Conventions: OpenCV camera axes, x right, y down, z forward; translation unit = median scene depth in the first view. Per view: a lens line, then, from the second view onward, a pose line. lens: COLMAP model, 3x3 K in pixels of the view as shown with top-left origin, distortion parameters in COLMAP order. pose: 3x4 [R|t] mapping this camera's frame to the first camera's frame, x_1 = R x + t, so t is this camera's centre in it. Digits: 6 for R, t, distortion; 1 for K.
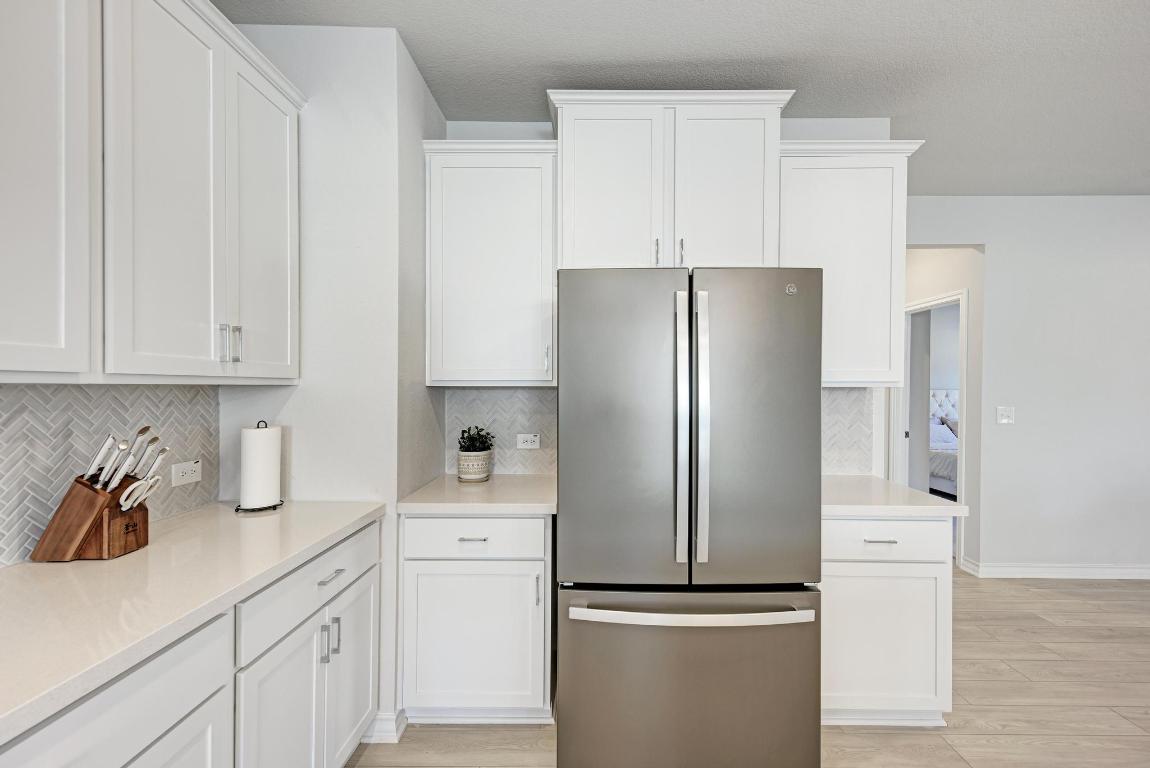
lens RADIAL K [[482.2, 0, 593.8], [0, 482.2, 387.9], [0, 0, 1]] dist [0.000192, -0.000025]
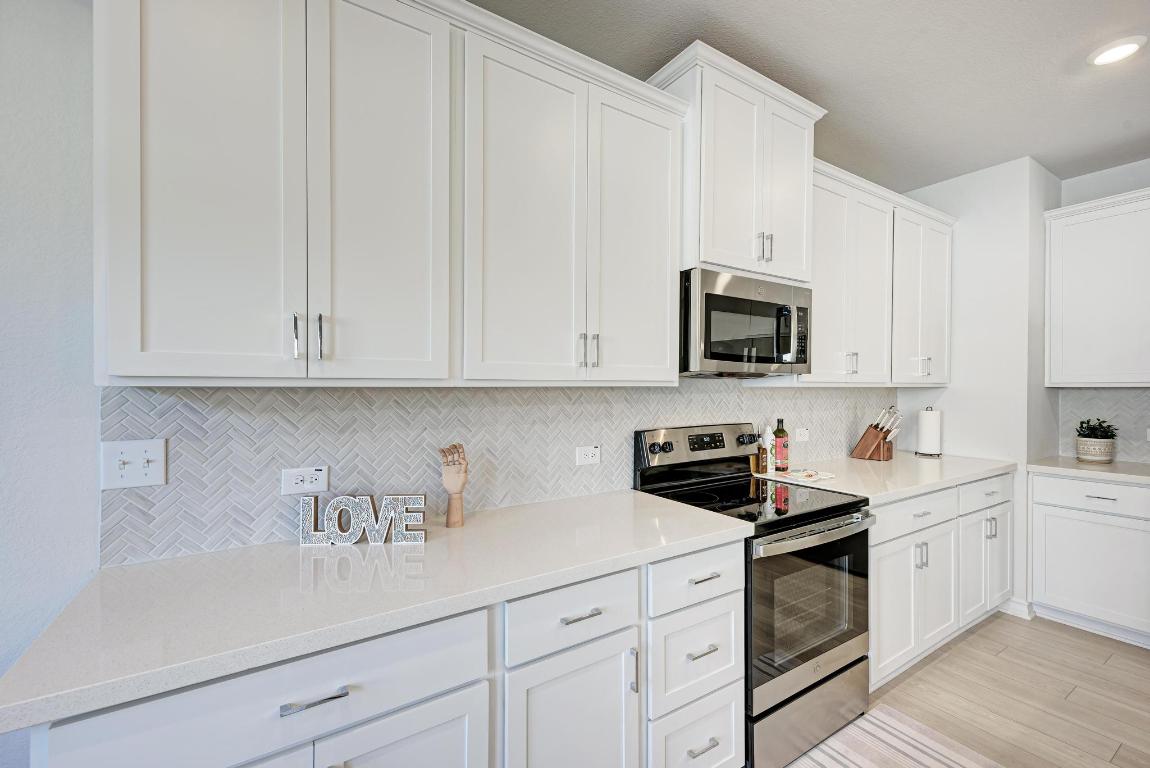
lens RADIAL K [[476.8, 0, 575.5], [0, 476.8, 387.9], [0, 0, 1]] dist [0.012964, -0.000164]
pose [[0.538471, -0.001687, -0.842642, 0.106776], [0.000830, 0.999999, -0.001472, -0.000971], [0.842643, 0.000093, 0.538472, -1.003870]]
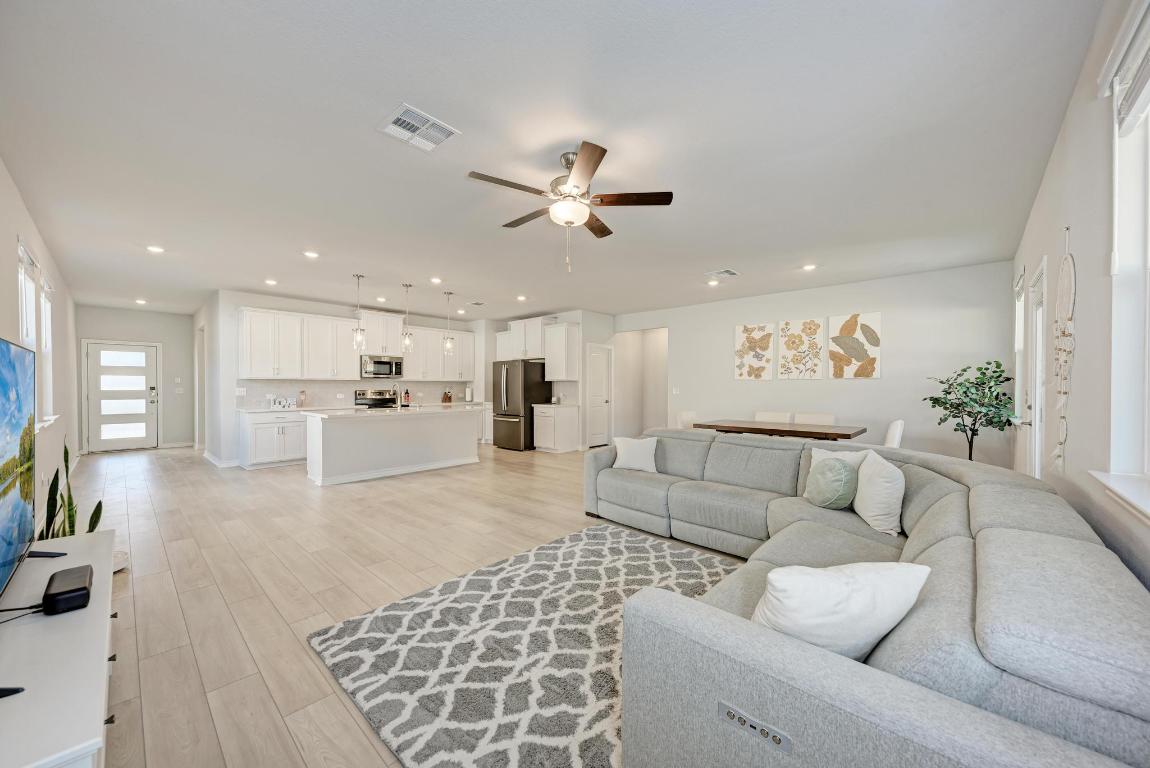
lens RADIAL K [[417.5, 0, 578.0], [0, 417.5, 385.4], [0, 0, 1]] dist [0.019444, -0.005290]
pose [[0.740180, -0.005965, -0.672382, 3.657799], [0.001768, 0.999974, -0.006925, 0.078459], [0.672406, 0.003937, 0.740172, -1.872557]]
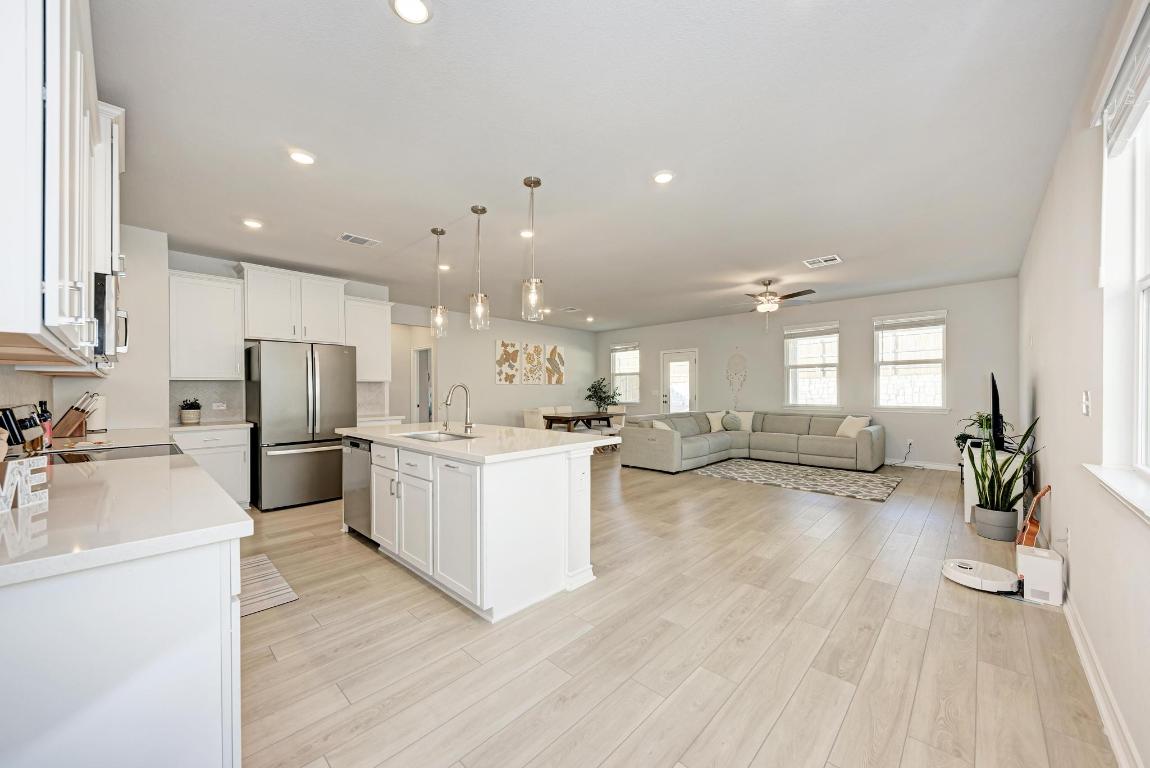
lens RADIAL K [[417.5, 0, 578.0], [0, 417.5, 385.4], [0, 0, 1]] dist [0.019444, -0.005290]
pose [[0.684302, -0.000841, 0.729198, -0.549550], [0.009078, 0.999932, -0.007366, 0.061287], [-0.729142, 0.011660, 0.684263, -1.918852]]
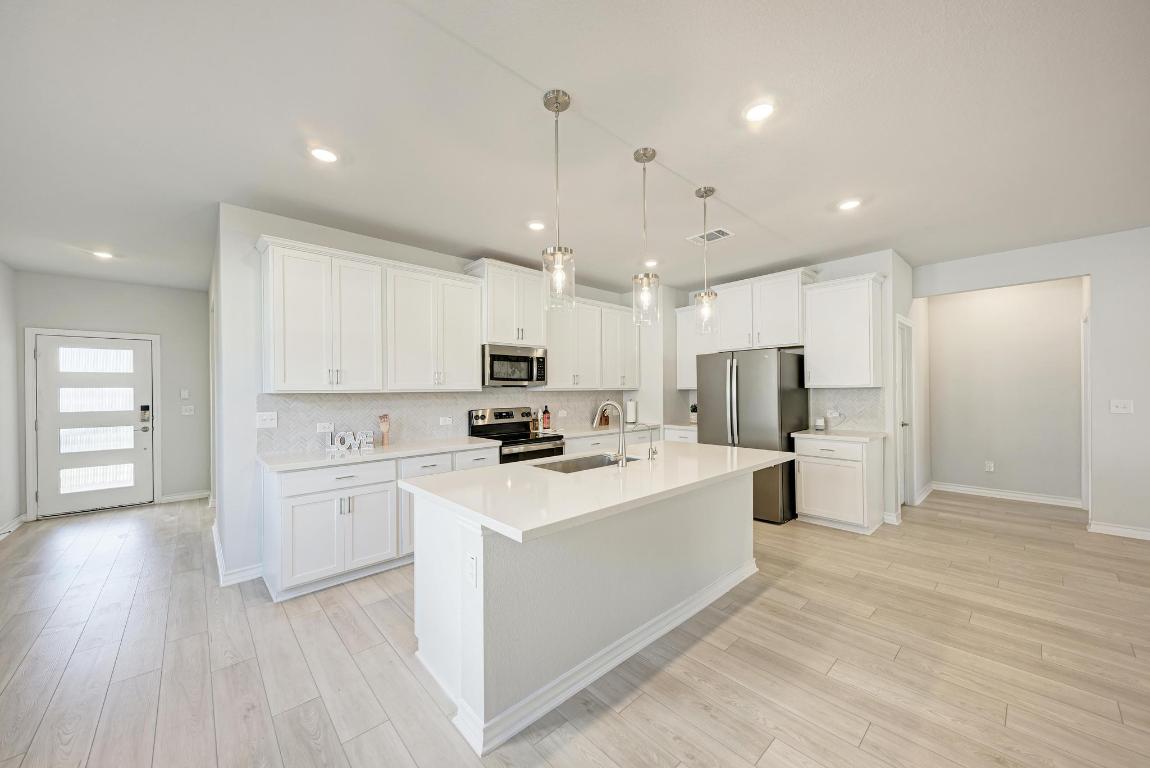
lens RADIAL K [[417.5, 0, 578.0], [0, 417.5, 385.4], [0, 0, 1]] dist [0.019444, -0.005290]
pose [[0.679557, -0.020564, -0.733335, 1.303648], [0.012733, 0.999787, -0.016237, 0.006321], [0.733513, 0.001697, 0.679674, -1.390636]]
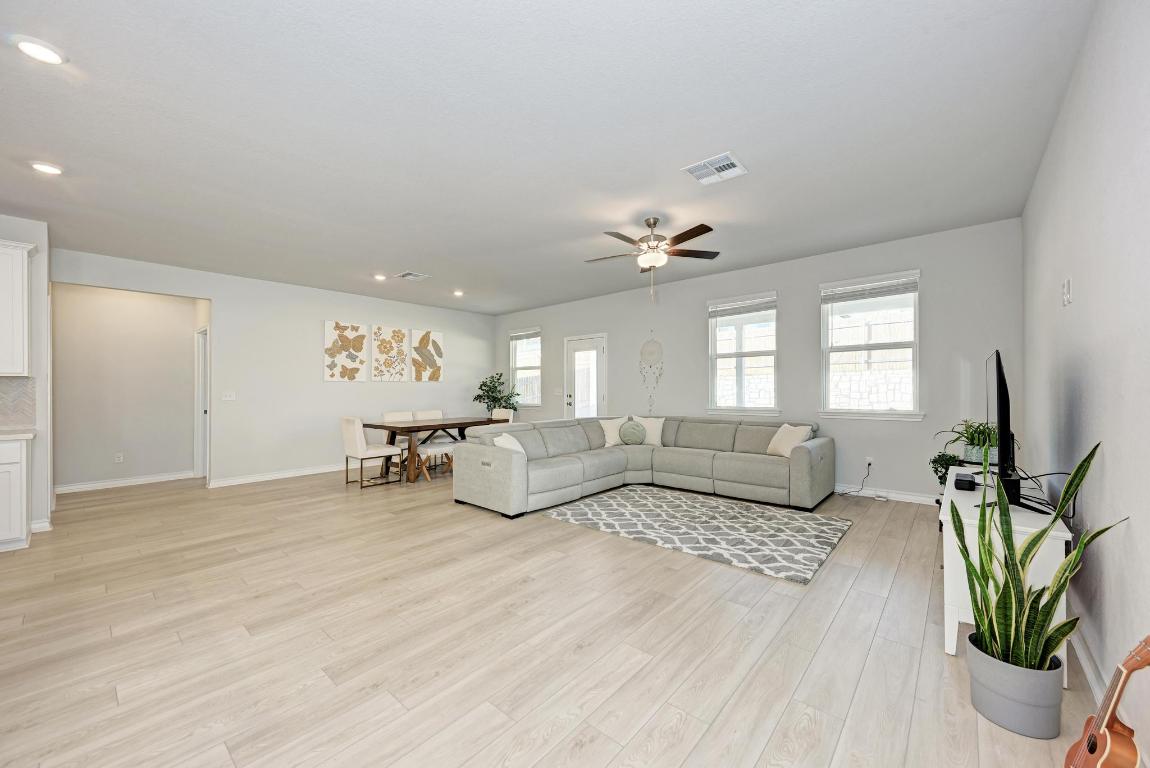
lens RADIAL K [[434.0, 0, 575.0], [0, 434.0, 384.0], [0, 0, 1]] dist [0.014649, -0.000152]
pose [[0.655453, -0.003425, 0.755229, 0.858914], [0.013451, 0.999884, -0.007140, 0.079073], [-0.755117, 0.014839, 0.655423, -1.905568]]
